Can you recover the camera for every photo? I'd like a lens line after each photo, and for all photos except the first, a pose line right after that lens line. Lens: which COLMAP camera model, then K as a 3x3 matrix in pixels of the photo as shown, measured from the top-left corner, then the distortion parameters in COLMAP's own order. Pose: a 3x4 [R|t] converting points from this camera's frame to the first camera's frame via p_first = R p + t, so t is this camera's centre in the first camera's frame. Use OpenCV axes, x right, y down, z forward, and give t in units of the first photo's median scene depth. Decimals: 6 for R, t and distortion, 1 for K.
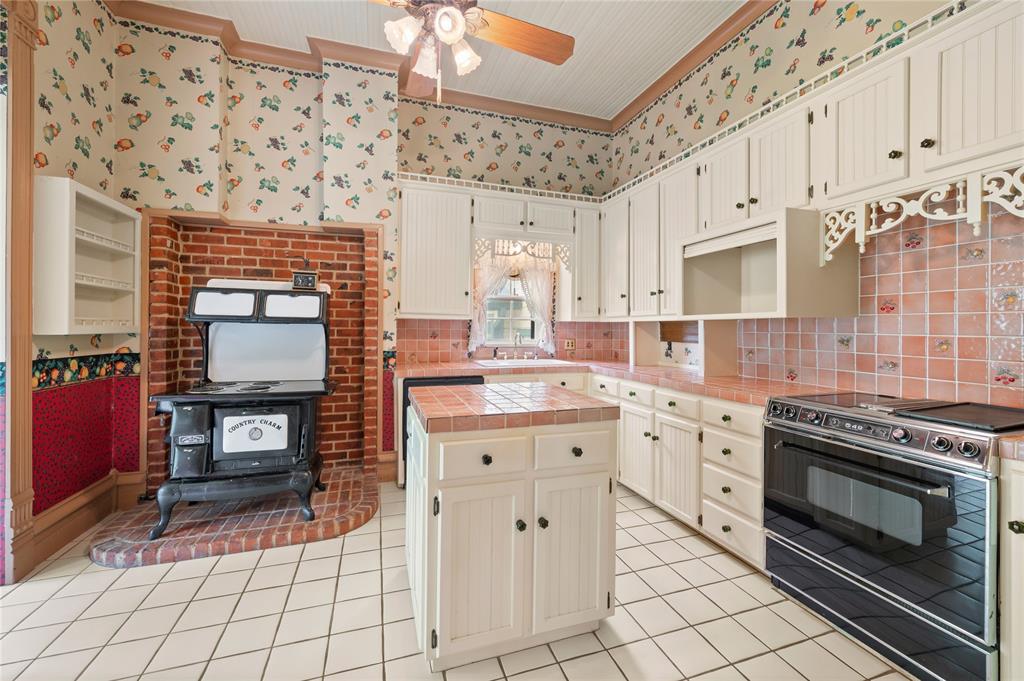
lens RADIAL K [[403.9, 0, 507.0], [0, 403.9, 324.7], [0, 0, 1]] dist [-0.001635, 0.000560]
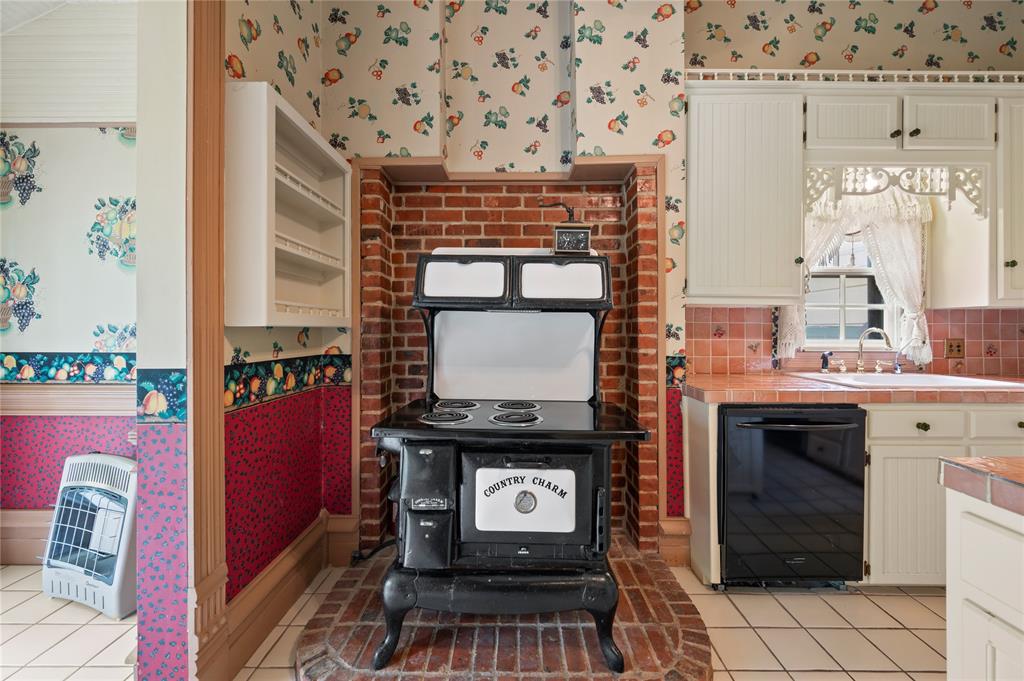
lens RADIAL K [[403.9, 0, 518.6], [0, 403.9, 327.4], [0, 0, 1]] dist [-0.001635, 0.000560]
pose [[0.950345, -0.006324, -0.311135, -0.381751], [0.006673, 0.999978, 0.000057, 0.021915], [0.311128, -0.002130, 0.950366, 0.386655]]
